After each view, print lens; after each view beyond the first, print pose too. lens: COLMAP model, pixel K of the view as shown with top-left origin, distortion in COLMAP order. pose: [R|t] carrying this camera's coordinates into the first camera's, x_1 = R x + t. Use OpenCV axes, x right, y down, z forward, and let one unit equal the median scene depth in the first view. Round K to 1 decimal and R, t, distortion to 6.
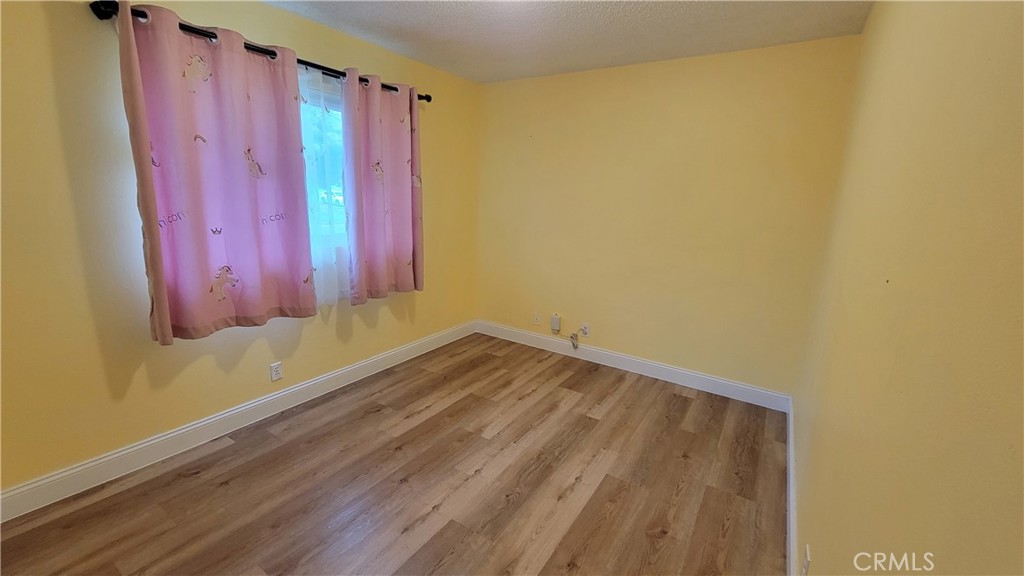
lens RADIAL K [[418.1, 0, 509.9], [0, 418.1, 285.1], [0, 0, 1]] dist [-0.004191, -0.000135]
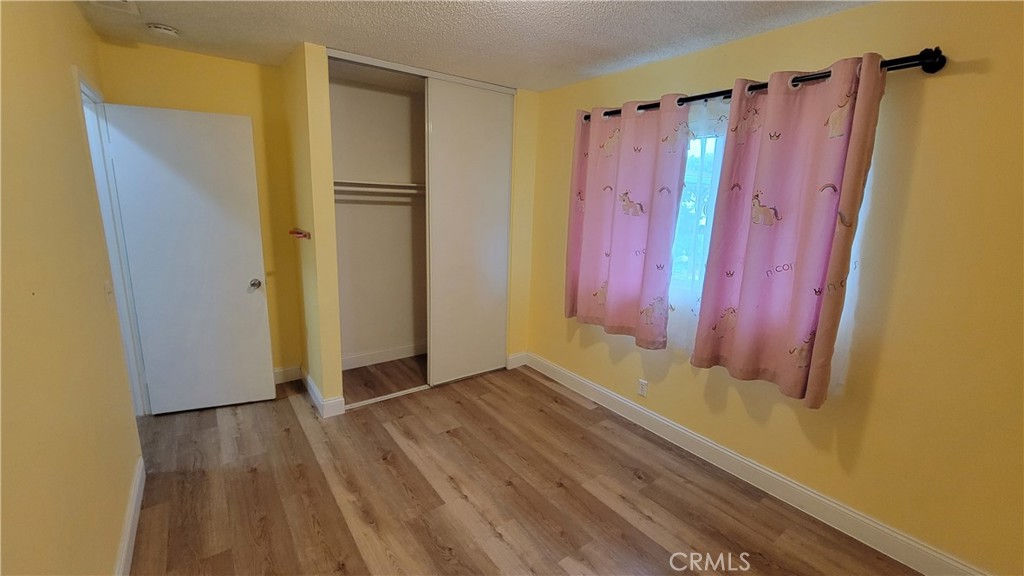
lens RADIAL K [[418.1, 0, 506.5], [0, 418.1, 285.2], [0, 0, 1]] dist [-0.004191, -0.000135]
pose [[-0.344258, 0.148800, -0.927009, 0.594359], [-0.240817, 0.940335, 0.240370, -0.246731], [0.907465, 0.305989, -0.287884, 0.987111]]
